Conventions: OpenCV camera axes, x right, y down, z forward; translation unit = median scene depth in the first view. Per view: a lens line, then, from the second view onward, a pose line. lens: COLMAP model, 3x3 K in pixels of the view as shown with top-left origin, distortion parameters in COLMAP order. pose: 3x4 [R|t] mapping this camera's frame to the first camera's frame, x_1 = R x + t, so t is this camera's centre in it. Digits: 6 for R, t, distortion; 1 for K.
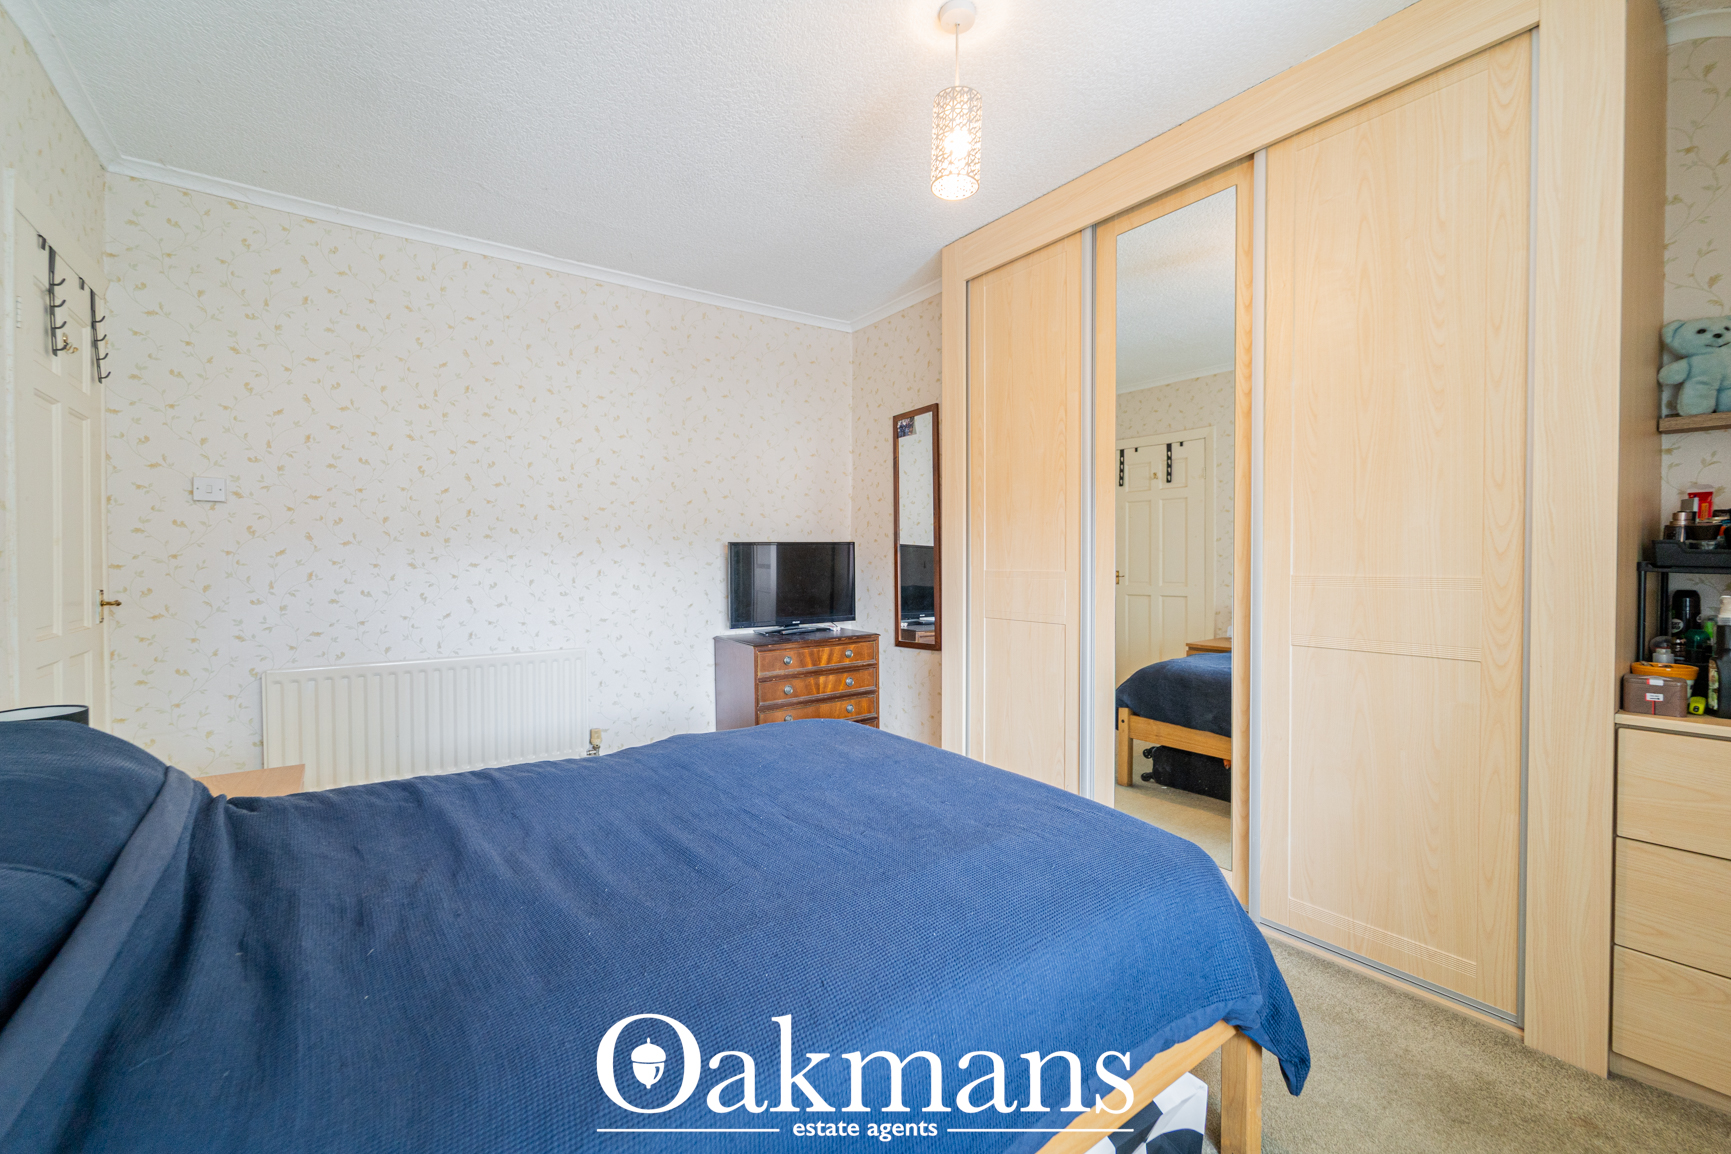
lens RADIAL K [[700.8, 0, 871.0], [0, 700.8, 573.4], [0, 0, 1]] dist [-0.021420, 0.000201]
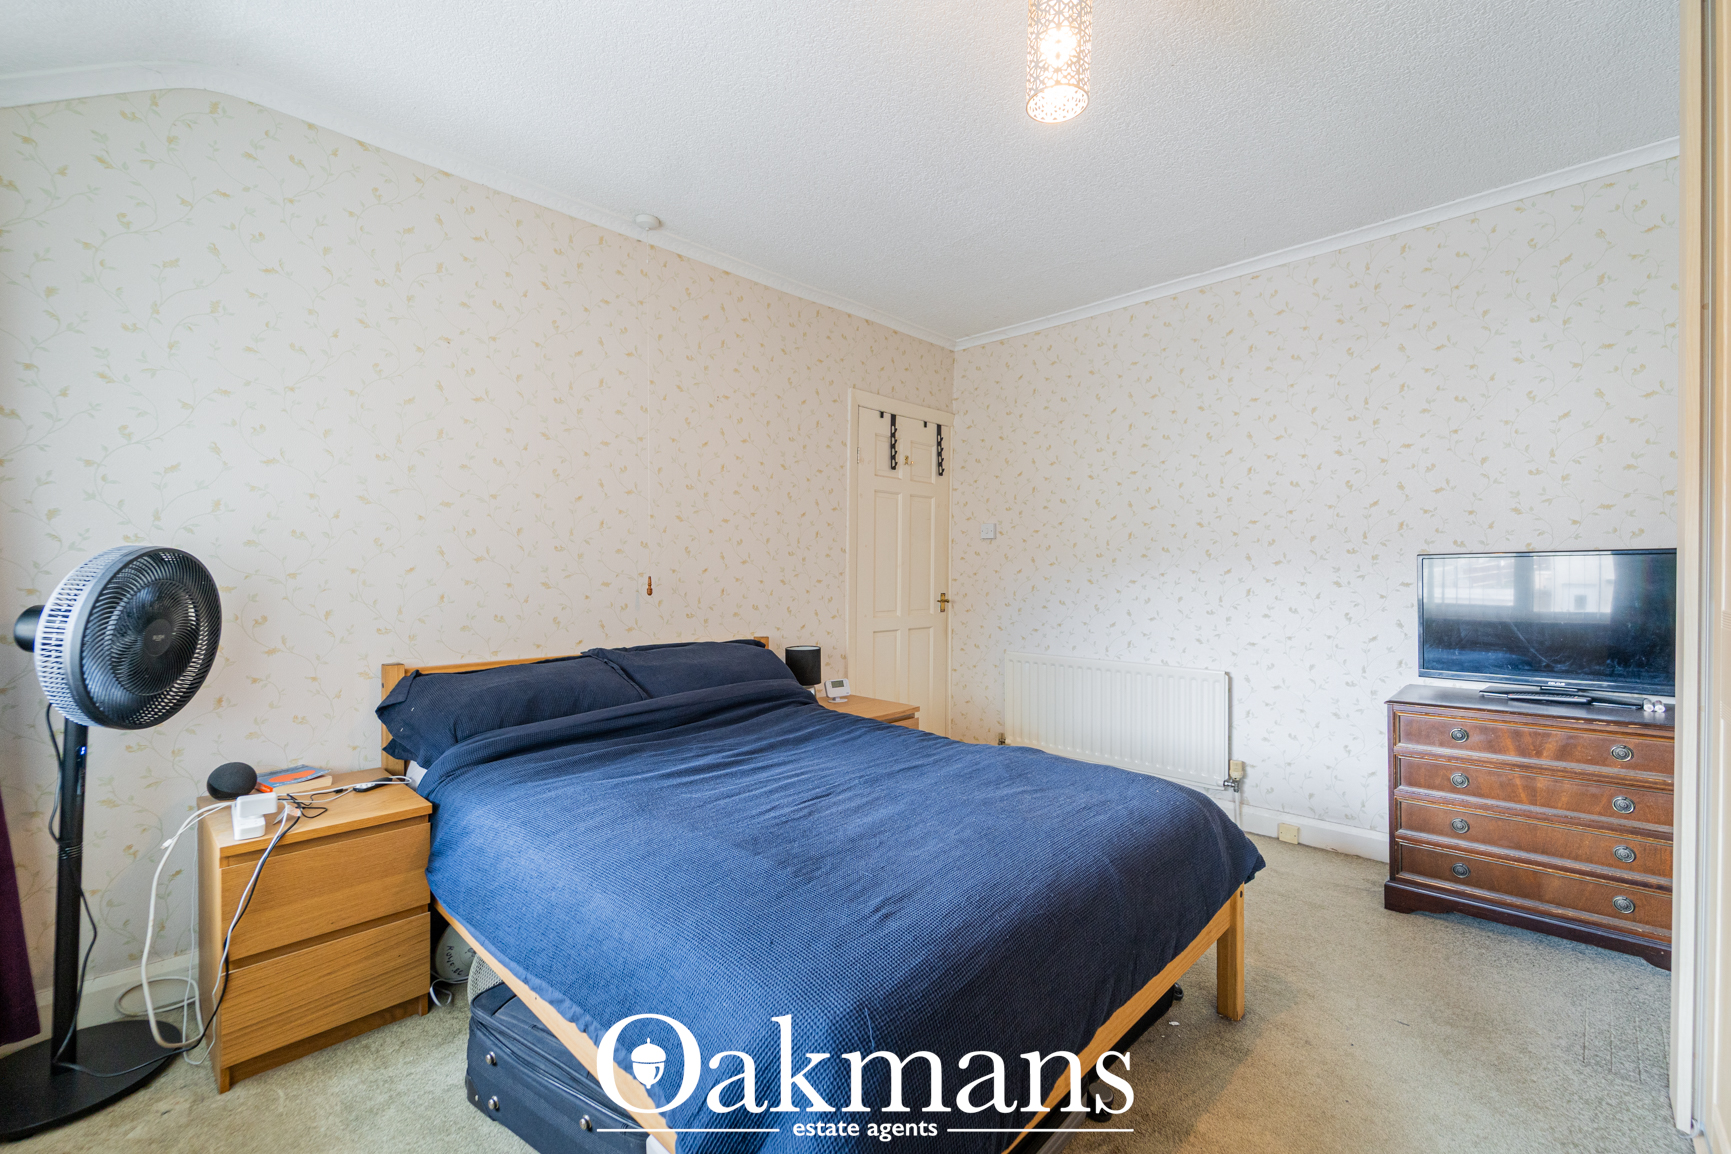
lens RADIAL K [[717.9, 0, 856.7], [0, 717.9, 576.6], [0, 0, 1]] dist [-0.000724, -0.000546]
pose [[0.153105, 0.002086, -0.988208, 0.487211], [-0.024396, 0.999701, -0.001669, -0.007429], [0.987909, 0.024364, 0.153111, 0.366630]]
